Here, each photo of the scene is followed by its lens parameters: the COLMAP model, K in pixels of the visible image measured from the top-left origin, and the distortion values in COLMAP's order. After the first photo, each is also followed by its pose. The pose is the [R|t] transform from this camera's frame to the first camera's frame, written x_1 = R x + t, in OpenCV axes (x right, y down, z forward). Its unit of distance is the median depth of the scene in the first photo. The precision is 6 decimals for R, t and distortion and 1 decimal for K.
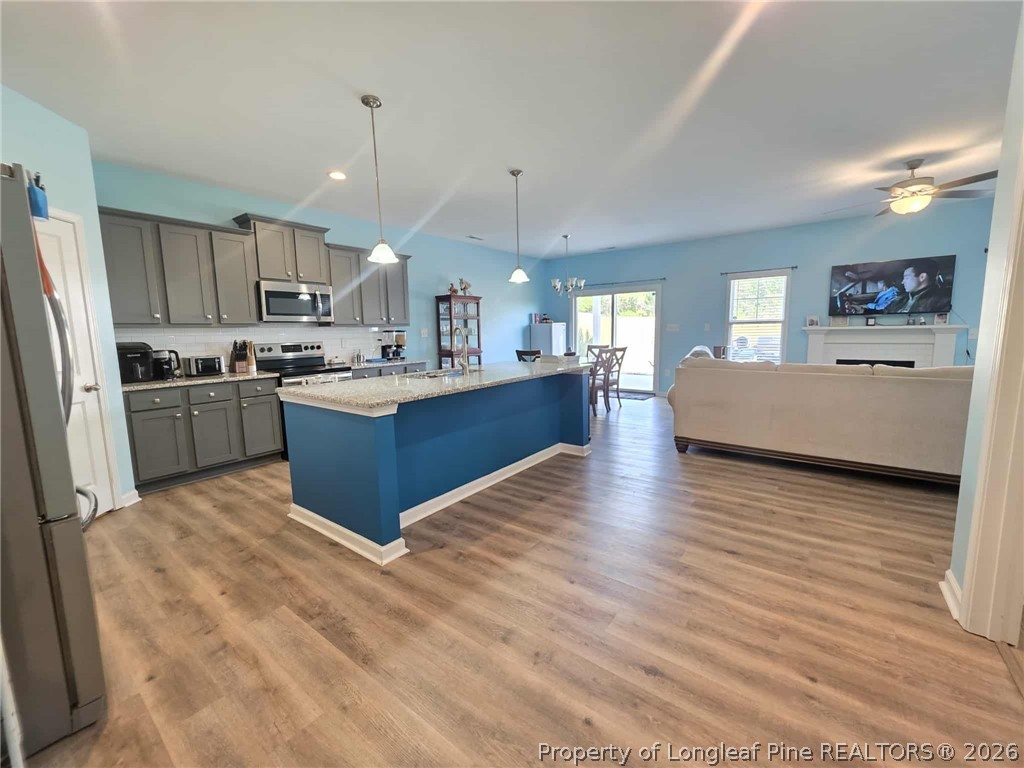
lens RADIAL K [[410.1, 0, 514.2], [0, 410.1, 380.9], [0, 0, 1]] dist [-0.000013, 0.000421]
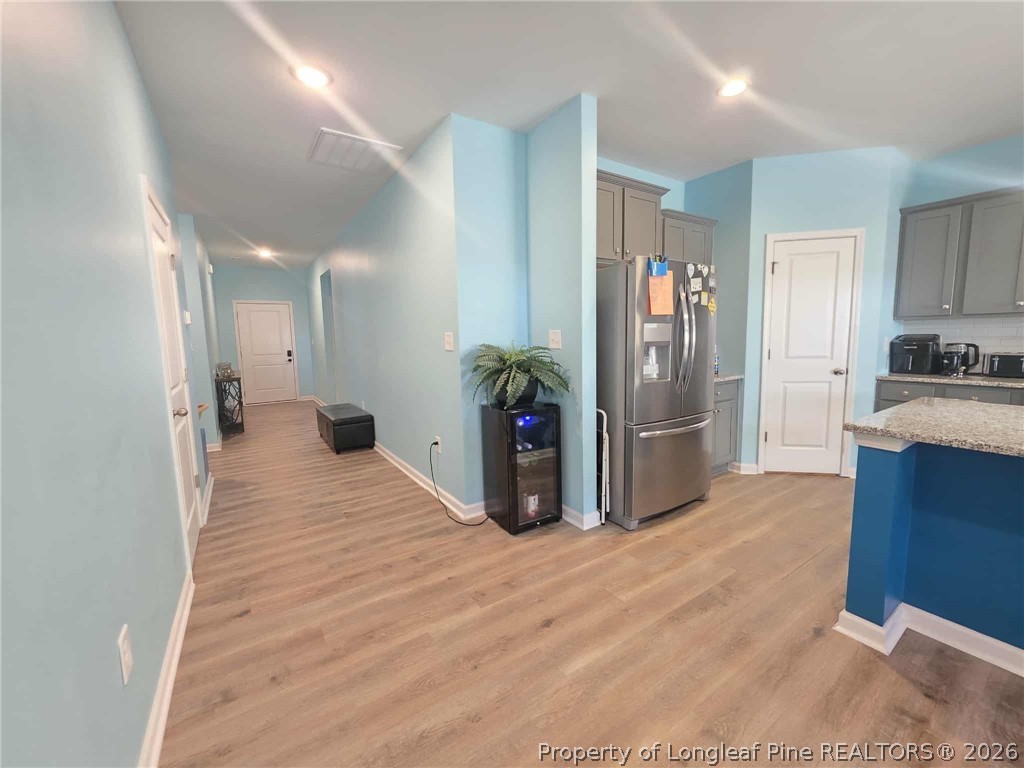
lens RADIAL K [[410.1, 0, 512.5], [0, 410.1, 381.5], [0, 0, 1]] dist [-0.000013, 0.000421]
pose [[-0.325596, 0.132846, -0.936130, 0.326810], [-0.087242, 0.981636, 0.169648, -0.057919], [0.941476, 0.136907, -0.308027, 0.346916]]
